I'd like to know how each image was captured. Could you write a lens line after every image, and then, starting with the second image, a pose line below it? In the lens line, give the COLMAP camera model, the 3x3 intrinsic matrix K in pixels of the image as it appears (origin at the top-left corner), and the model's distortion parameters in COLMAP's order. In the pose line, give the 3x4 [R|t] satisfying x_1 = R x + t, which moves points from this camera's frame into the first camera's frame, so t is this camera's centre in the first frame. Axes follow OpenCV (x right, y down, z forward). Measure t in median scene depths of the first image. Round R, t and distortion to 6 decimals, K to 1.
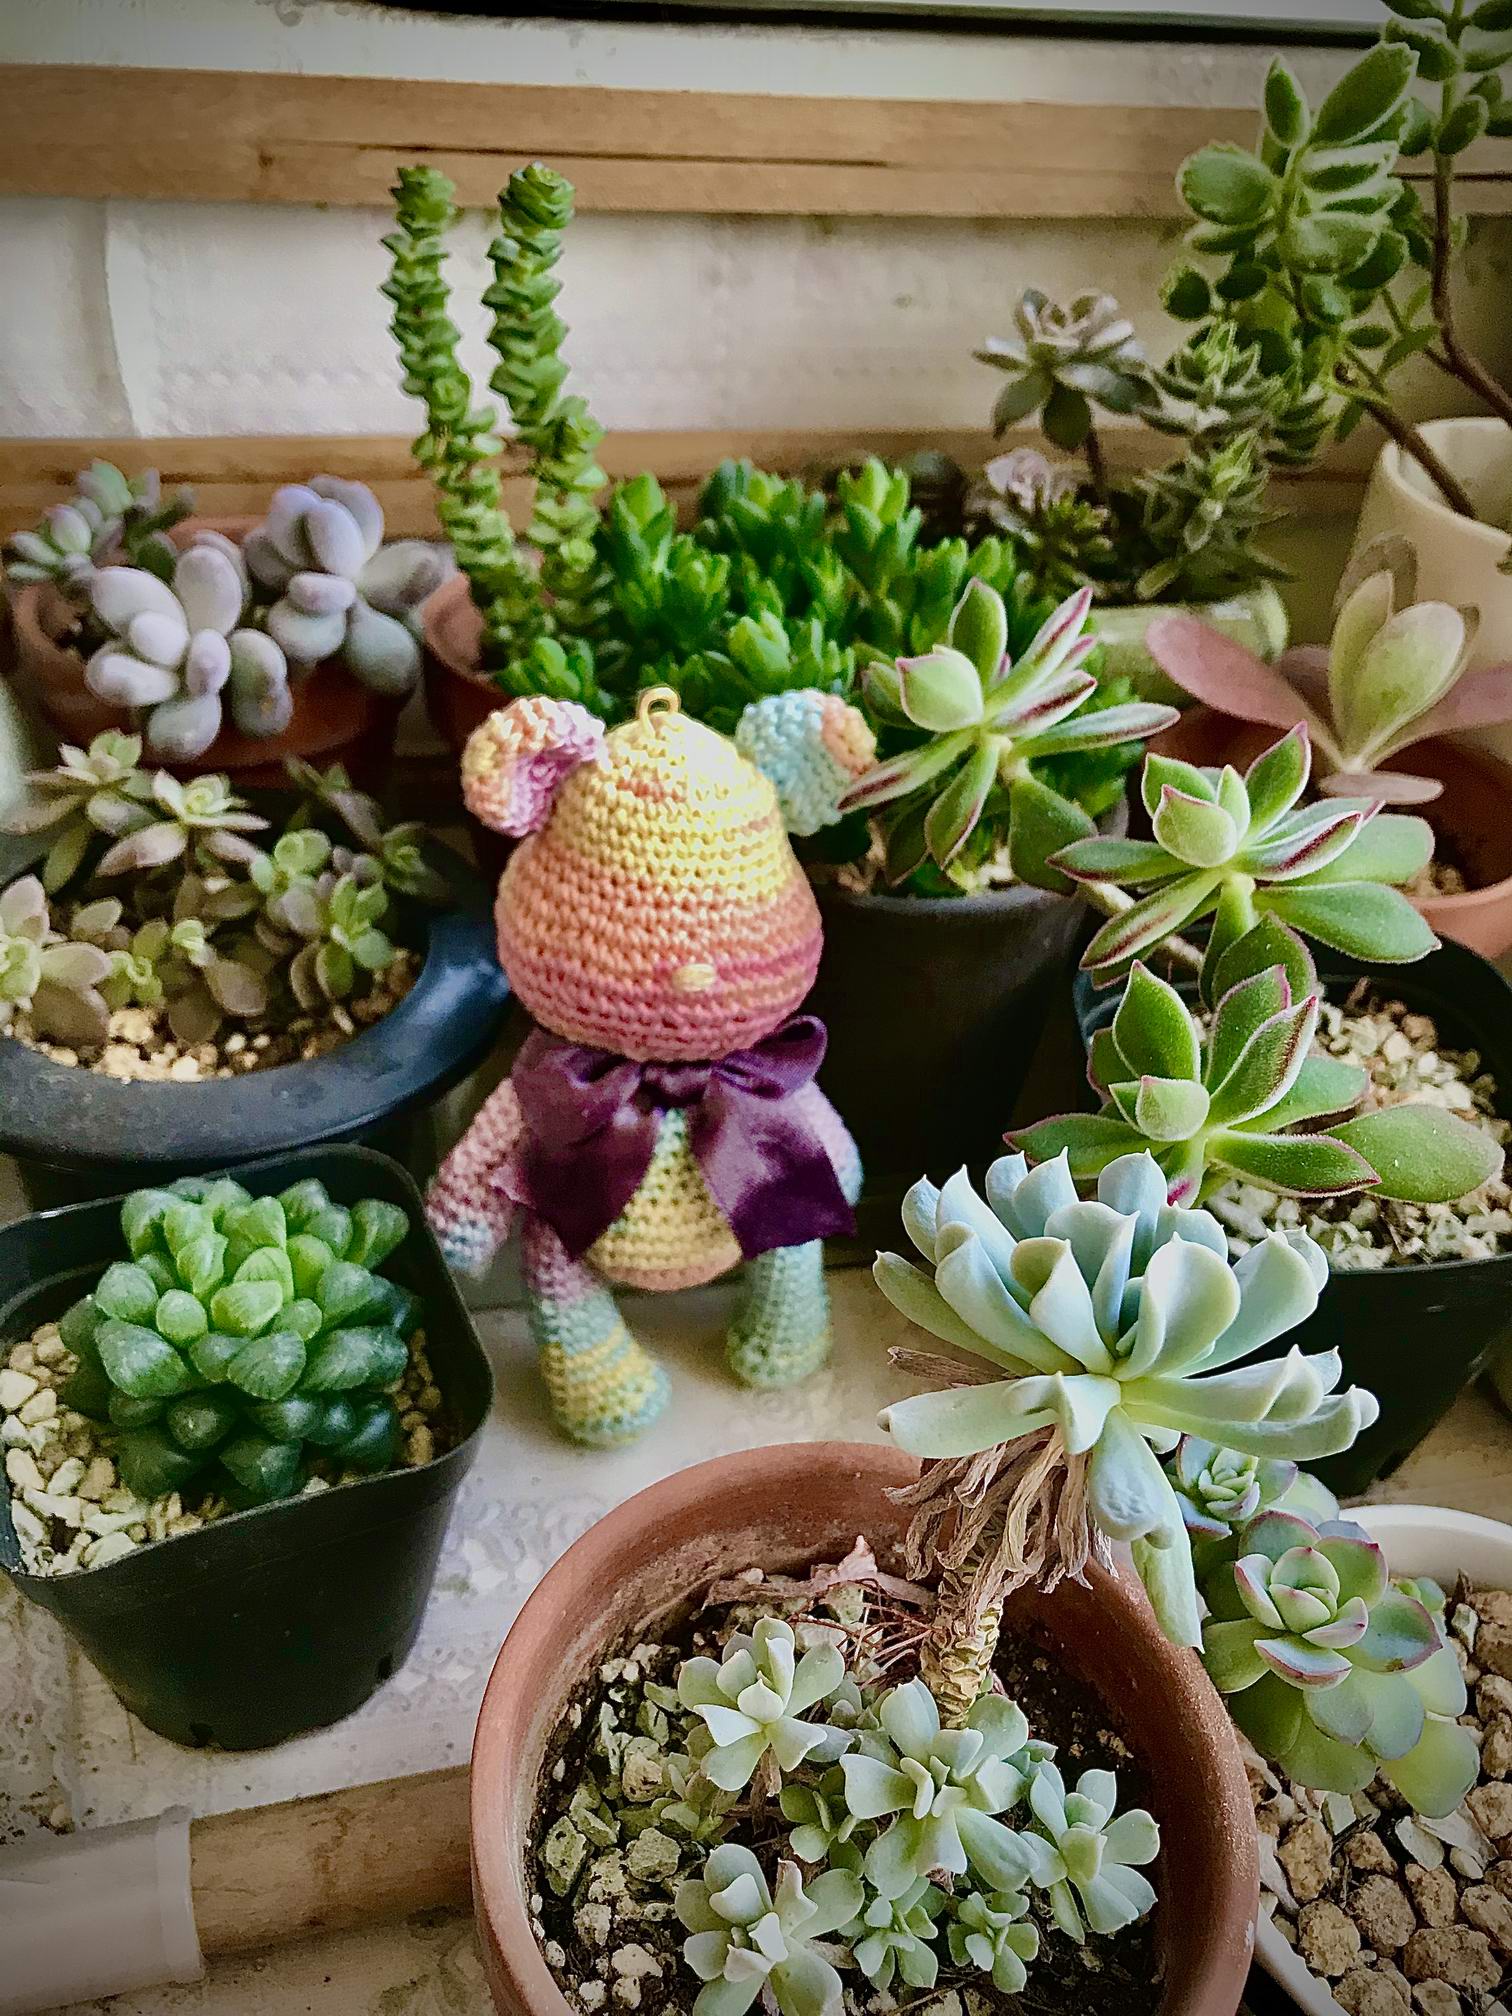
lens RADIAL K [[1688.2, 0, 756.0], [0, 1688.2, 1008.0], [0, 0, 1]] dist [-0.017286, 0.013649]
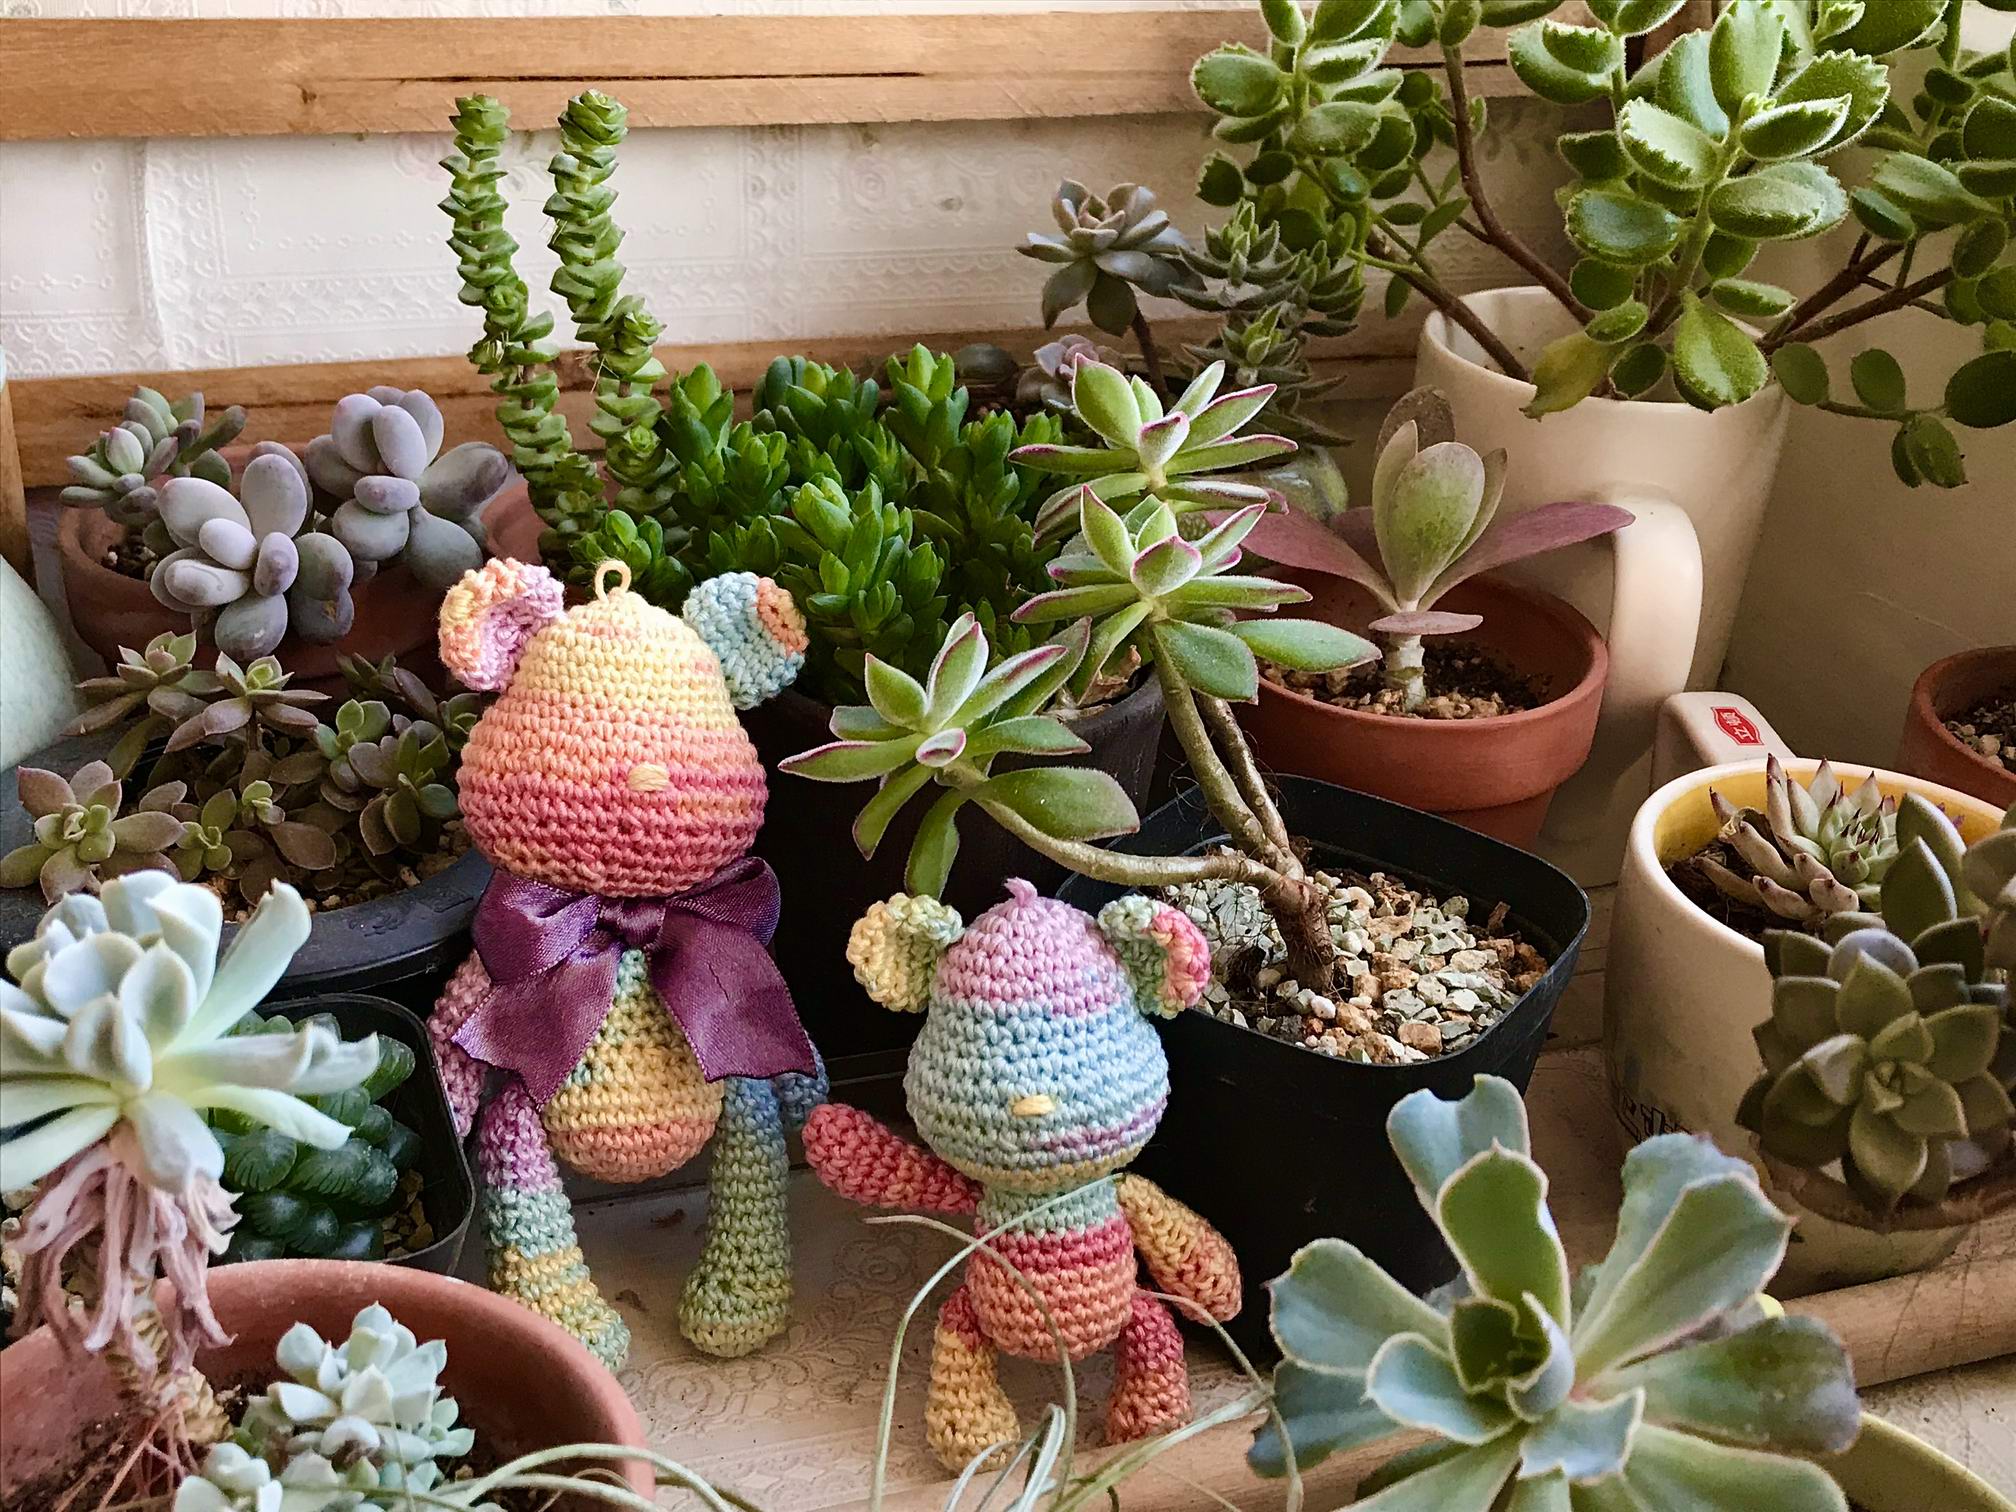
lens RADIAL K [[2247.7, 0, 1008.0], [0, 2247.7, 756.0], [0, 0, 1]] dist [0.162543, -0.674904]
pose [[0.995562, -0.061157, 0.071529, 0.007912], [0.072377, 0.983368, -0.166582, 0.164125], [-0.060151, 0.171020, 0.983430, -0.340345]]
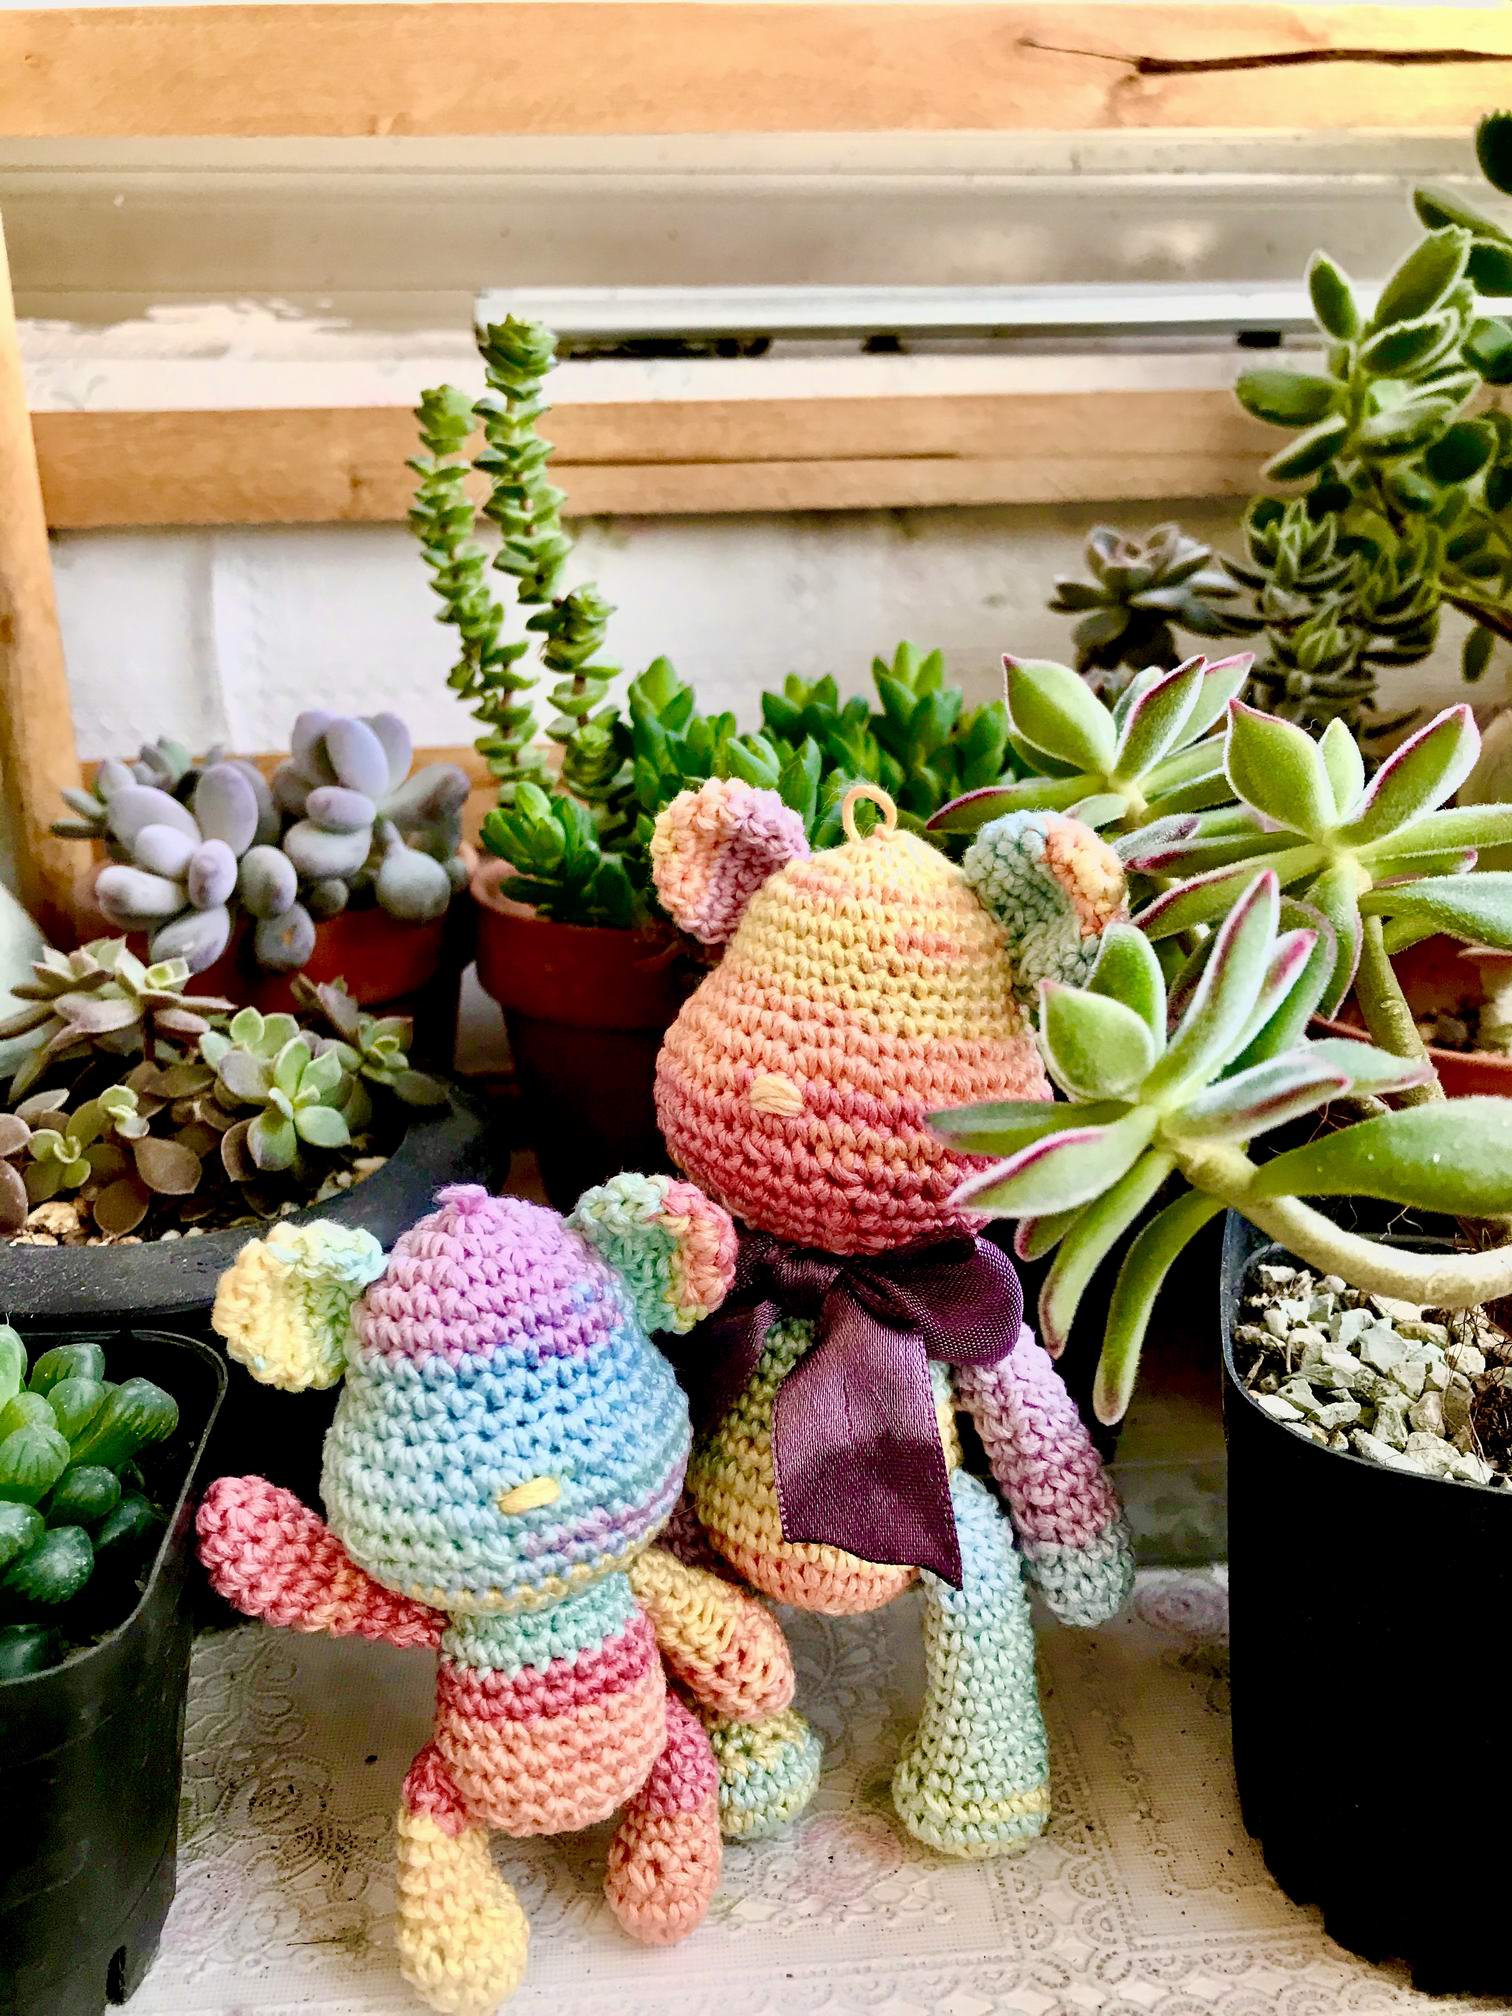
lens RADIAL K [[1677.3, 0, 756.0], [0, 1677.3, 1008.0], [0, 0, 1]] dist [0.005201, 0.002806]
pose [[0.988174, -0.040556, -0.147875, 0.112438], [-0.009512, 0.946316, -0.323102, 0.166914], [0.153040, 0.320687, 0.934740, 0.177209]]
